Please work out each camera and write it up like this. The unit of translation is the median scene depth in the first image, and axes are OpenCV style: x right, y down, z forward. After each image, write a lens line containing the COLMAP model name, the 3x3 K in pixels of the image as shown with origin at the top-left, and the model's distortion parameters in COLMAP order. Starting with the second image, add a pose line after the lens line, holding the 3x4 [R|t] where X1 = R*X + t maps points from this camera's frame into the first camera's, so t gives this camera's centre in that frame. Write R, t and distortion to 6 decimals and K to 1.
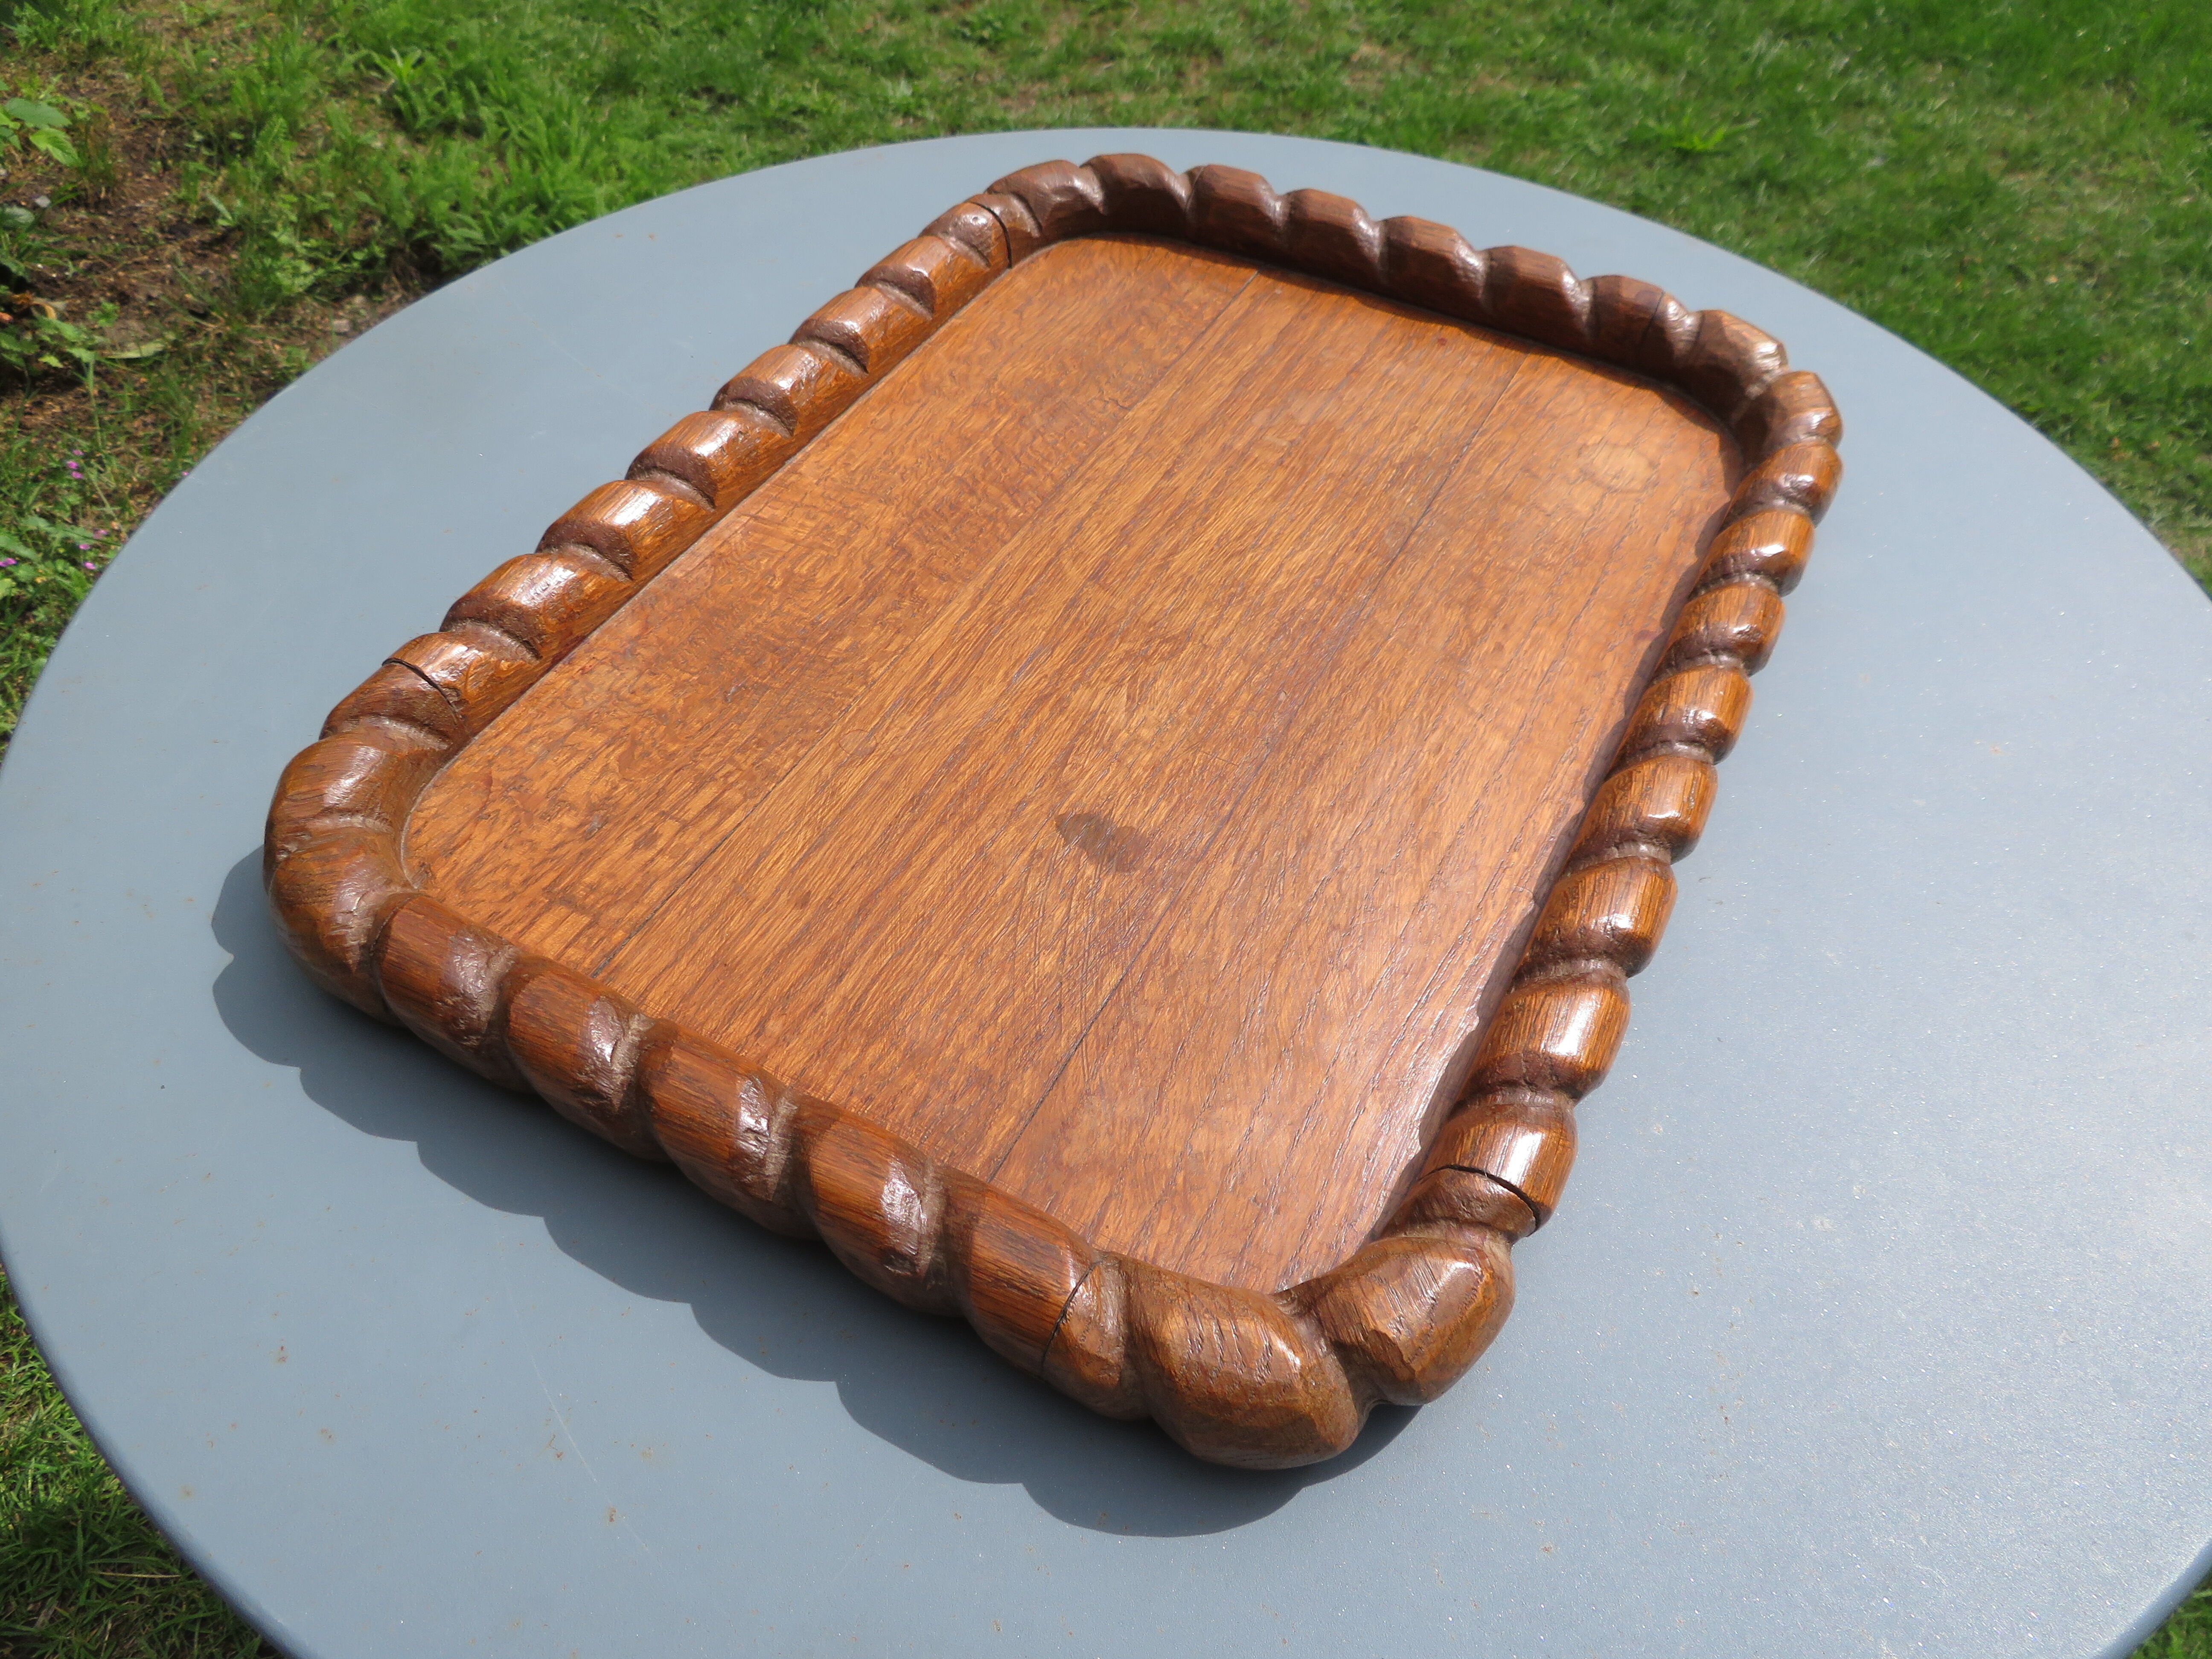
lens RADIAL K [[1579.7, 0, 1104.1], [0, 1579.7, 832.8], [0, 0, 1]] dist [-0.013901, 0.013272]
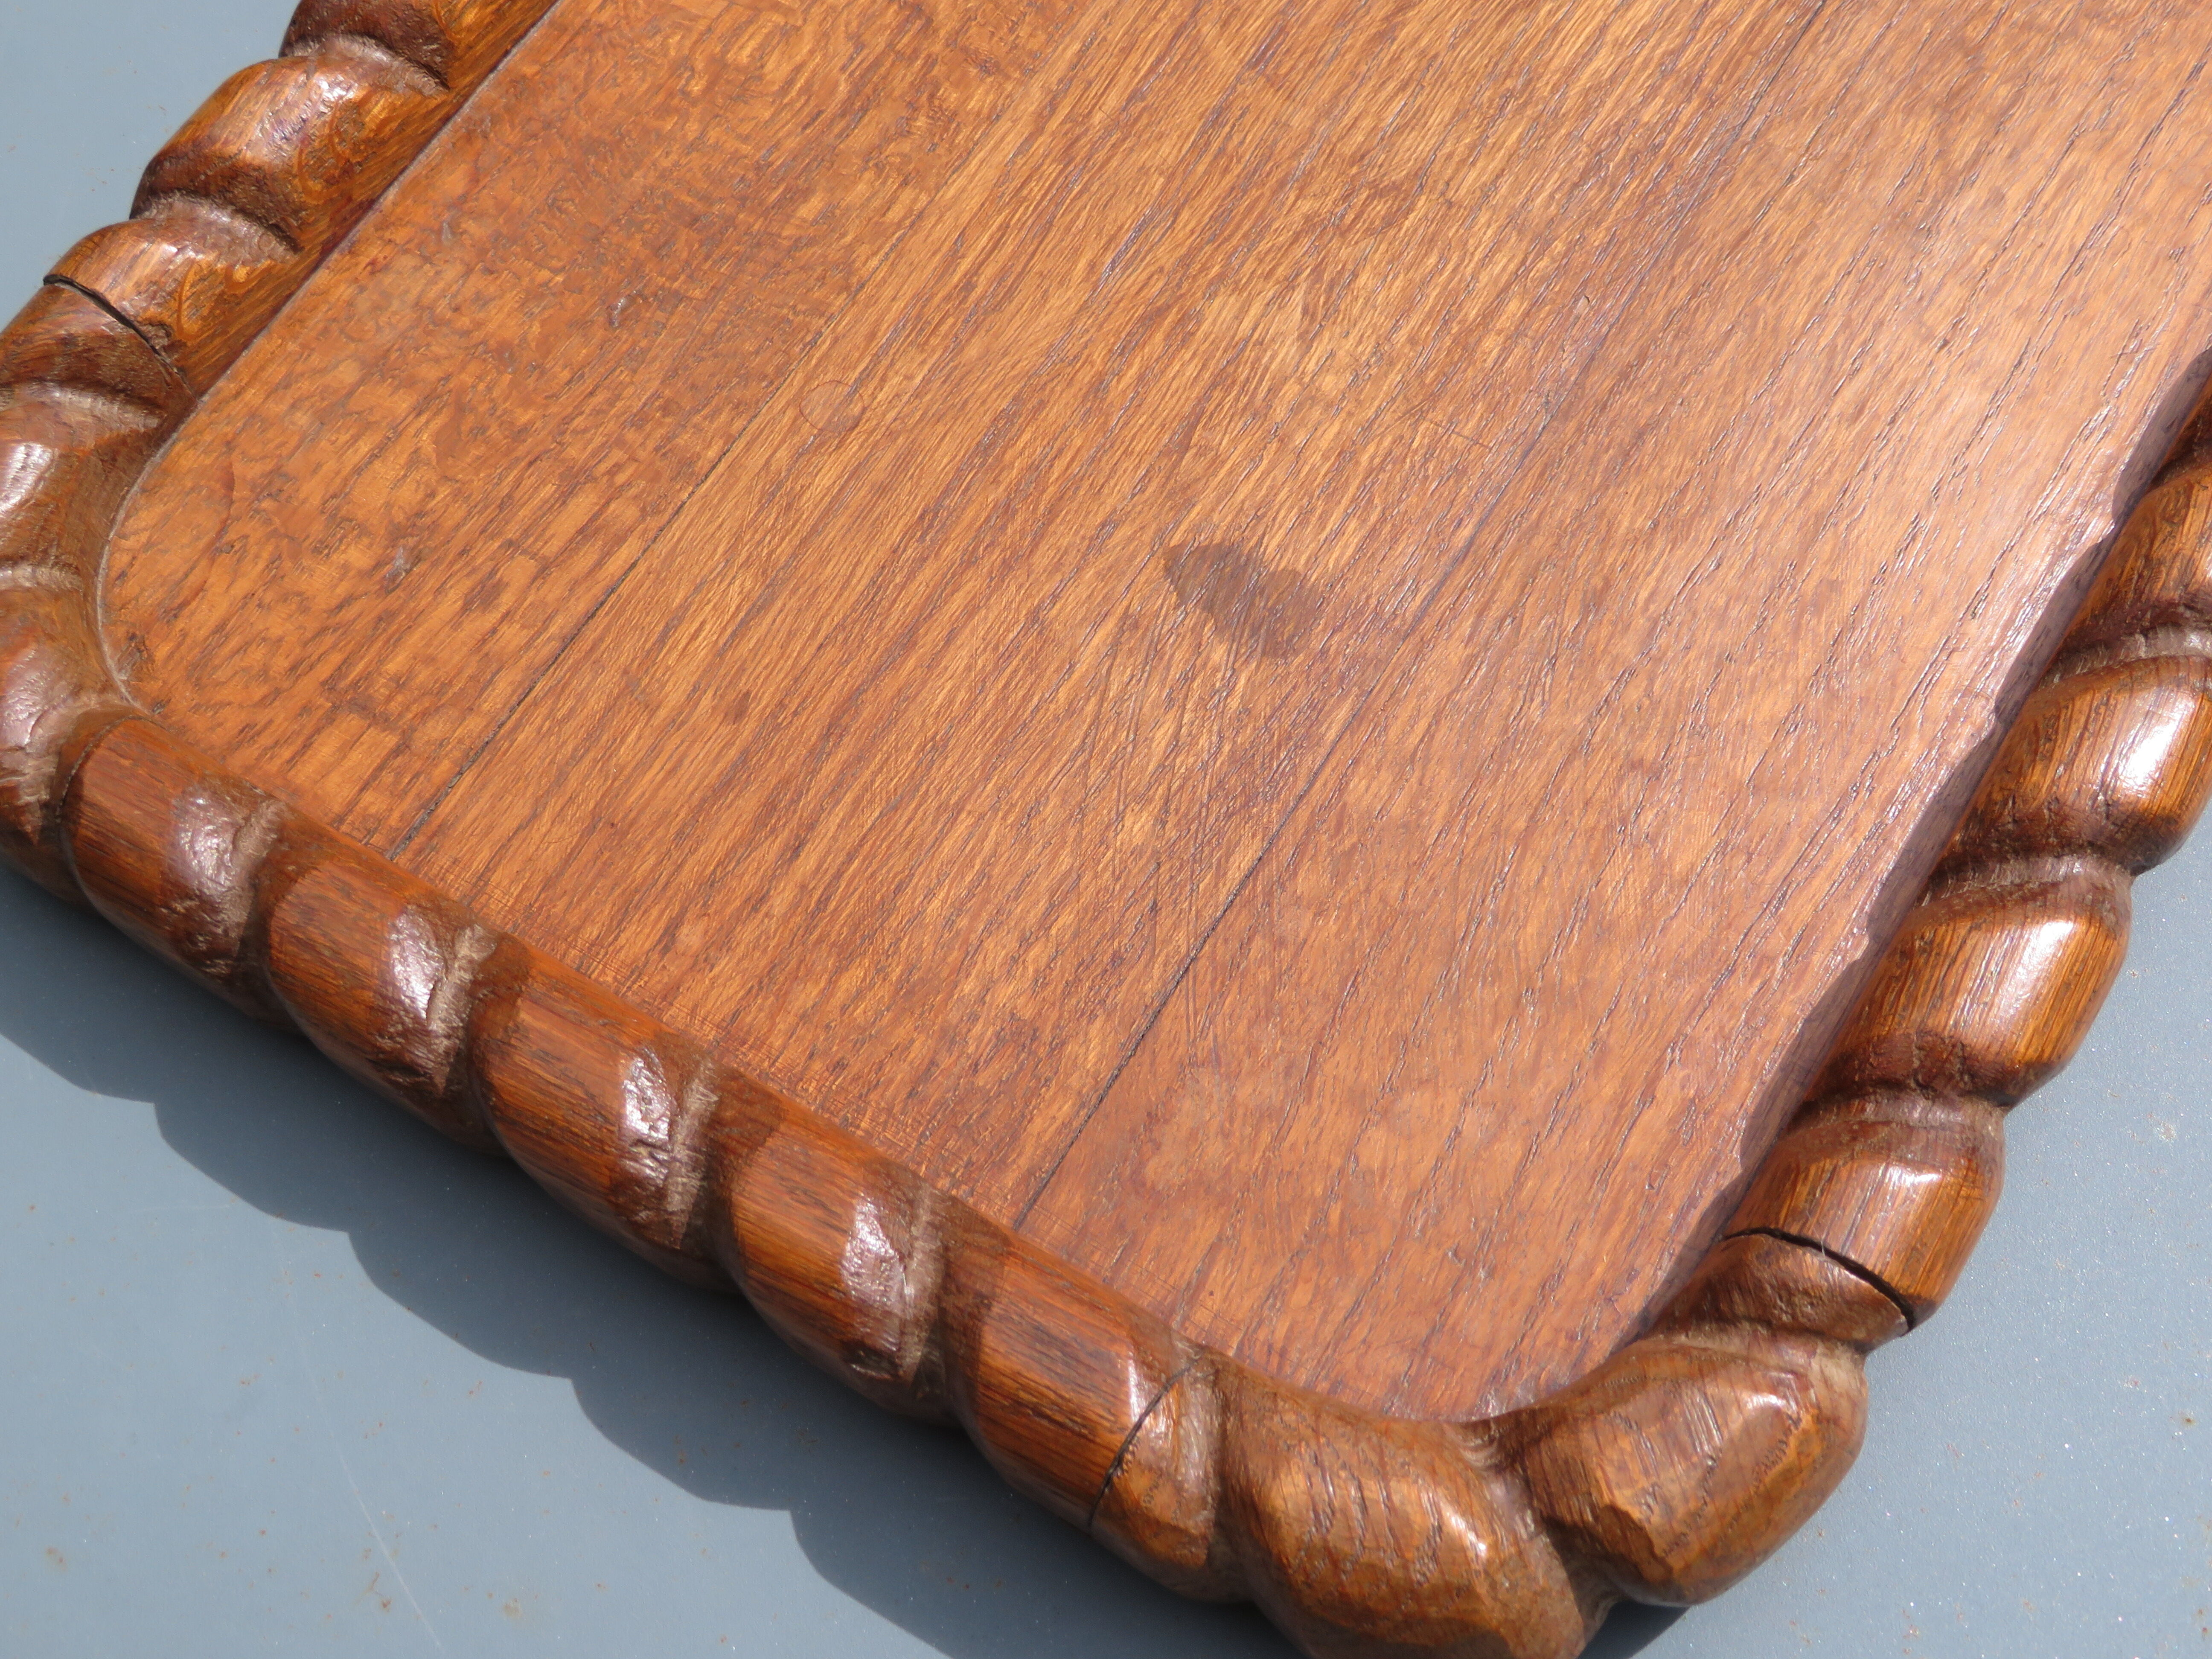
lens RADIAL K [[2904.5, 0, 1096.5], [0, 2904.5, 830.3], [0, 0, 1]] dist [-0.023893, 0.000000]
pose [[0.992024, 0.015987, -0.125033, 0.079565], [0.014224, 0.971392, 0.237057, -0.163741], [0.125246, -0.236944, 0.963416, -0.054940]]
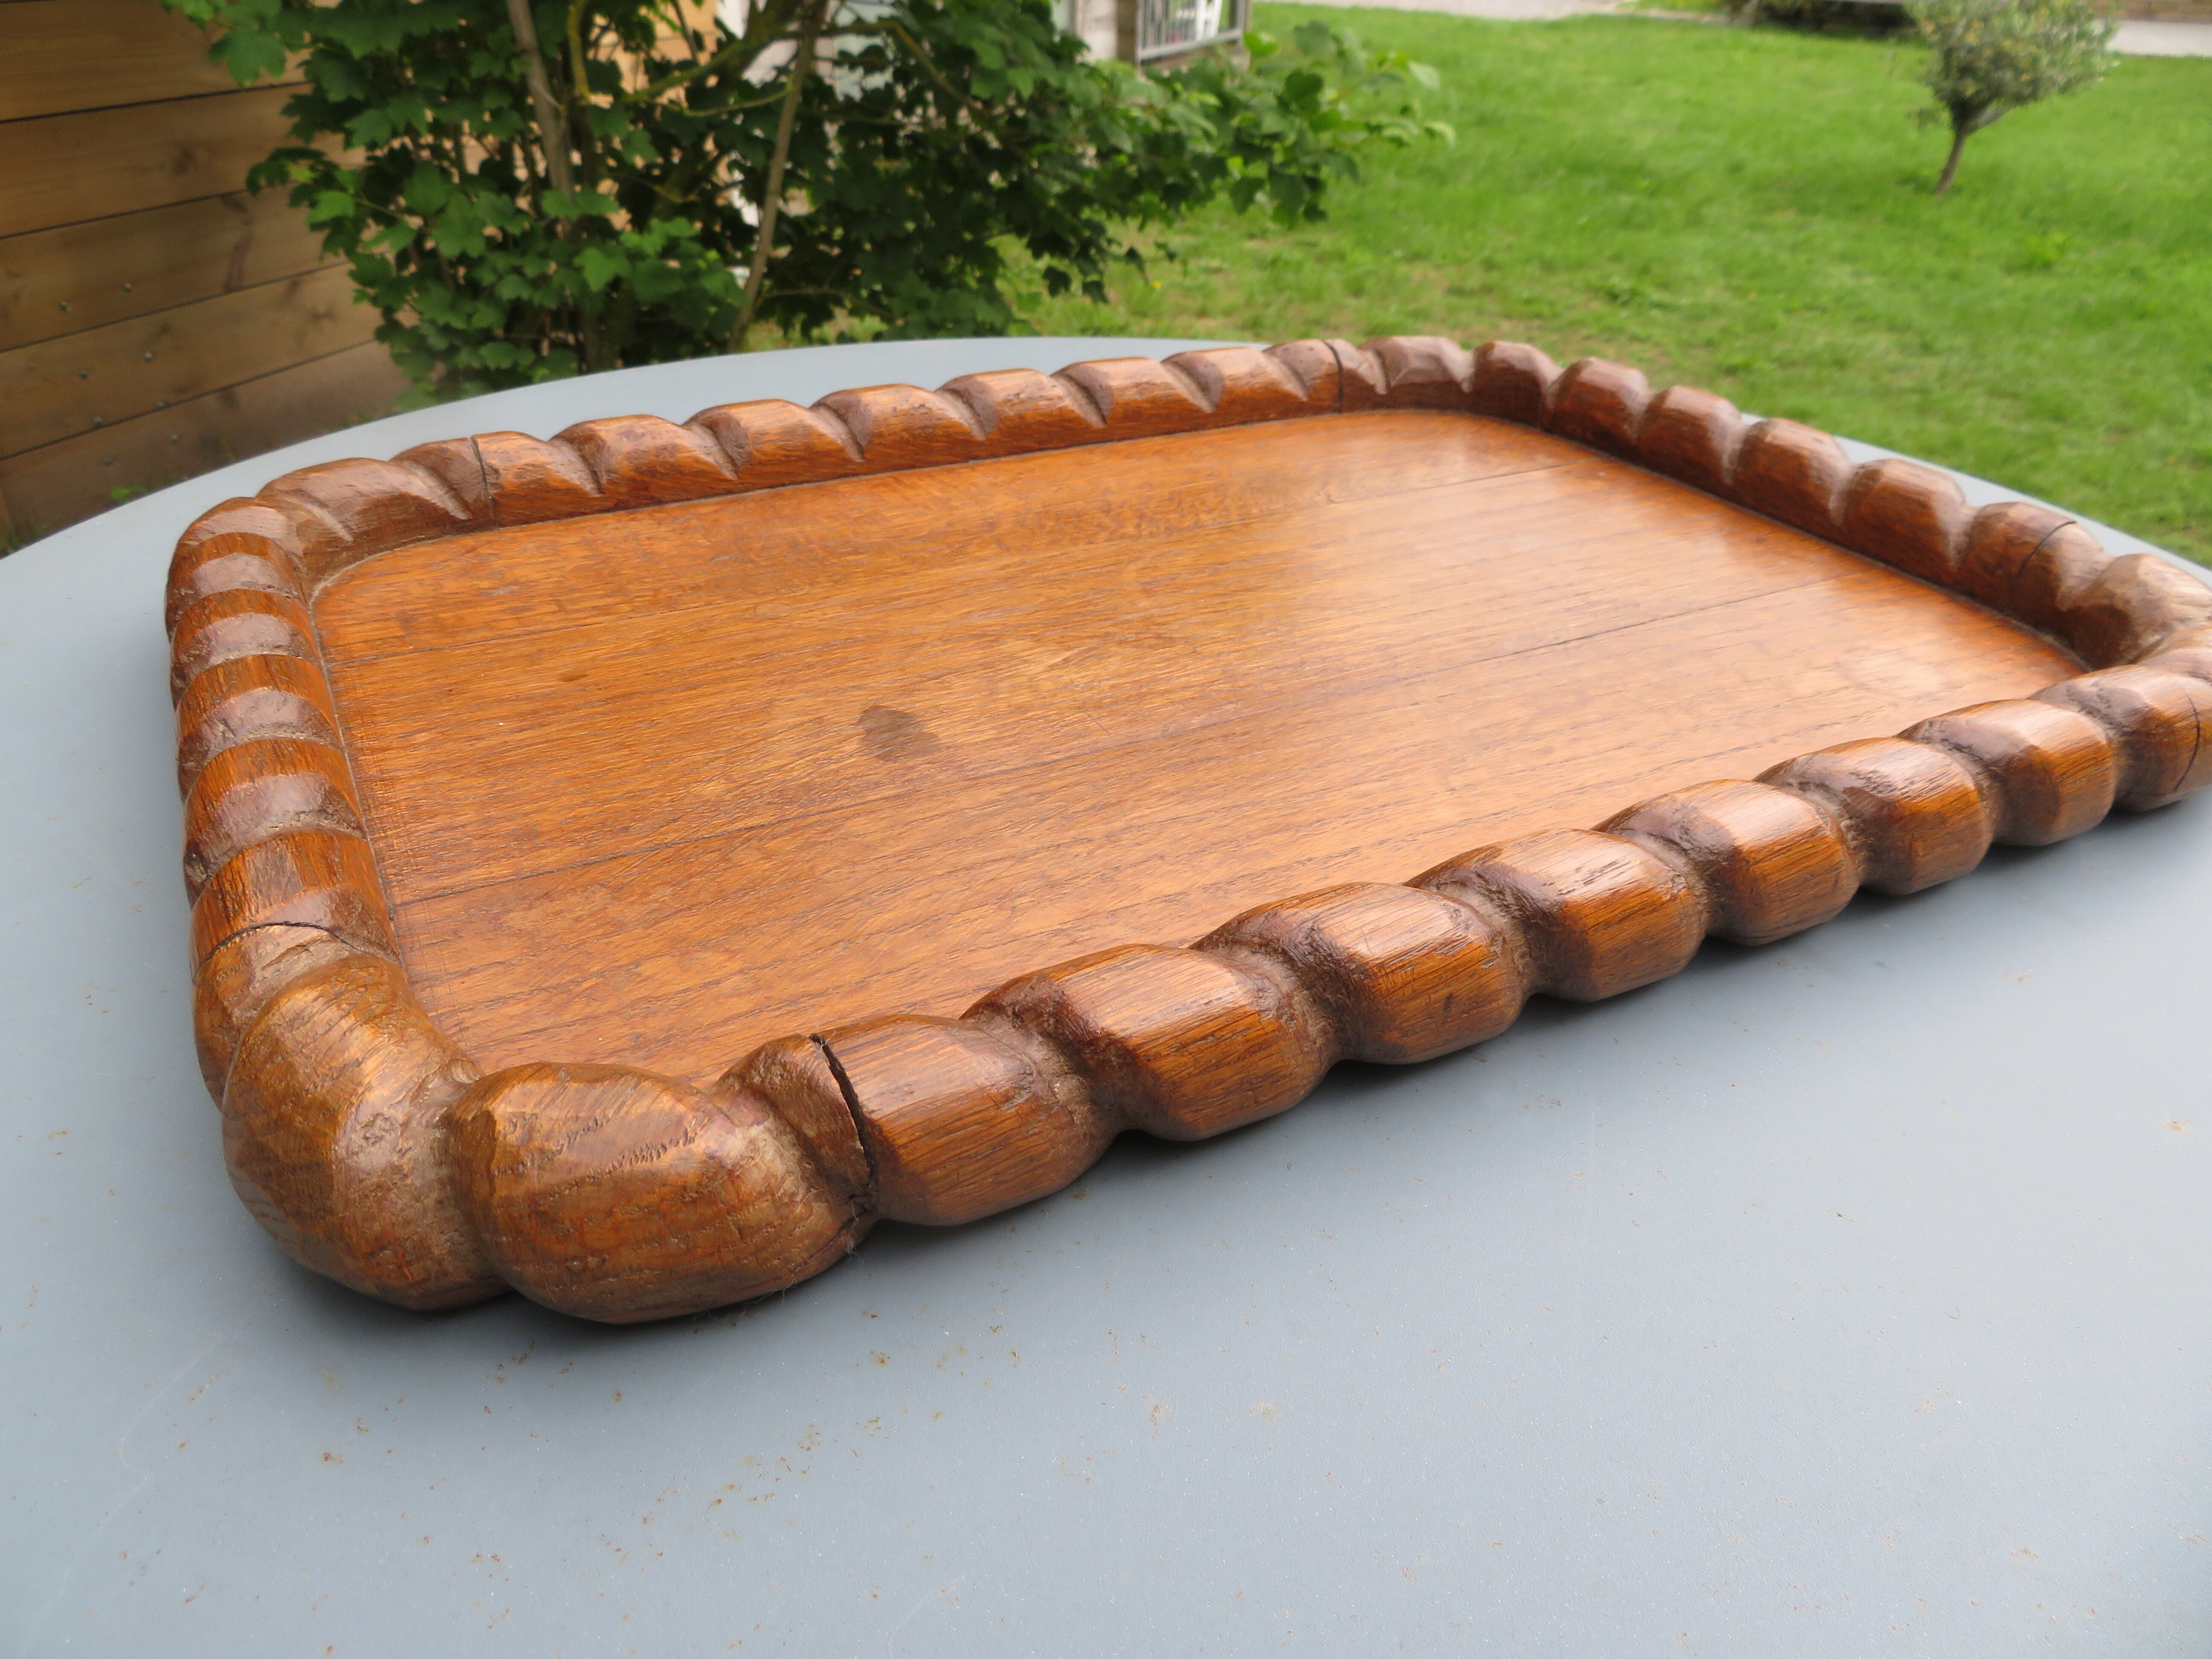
lens RADIAL K [[1579.7, 0, 1088.5], [0, 1579.7, 827.2], [0, 0, 1]] dist [-0.013901, 0.013272]
pose [[0.832717, 0.285045, -0.474691, 0.479215], [-0.424848, 0.878718, -0.217623, 0.180564], [0.355087, 0.382890, 0.852824, 0.354609]]
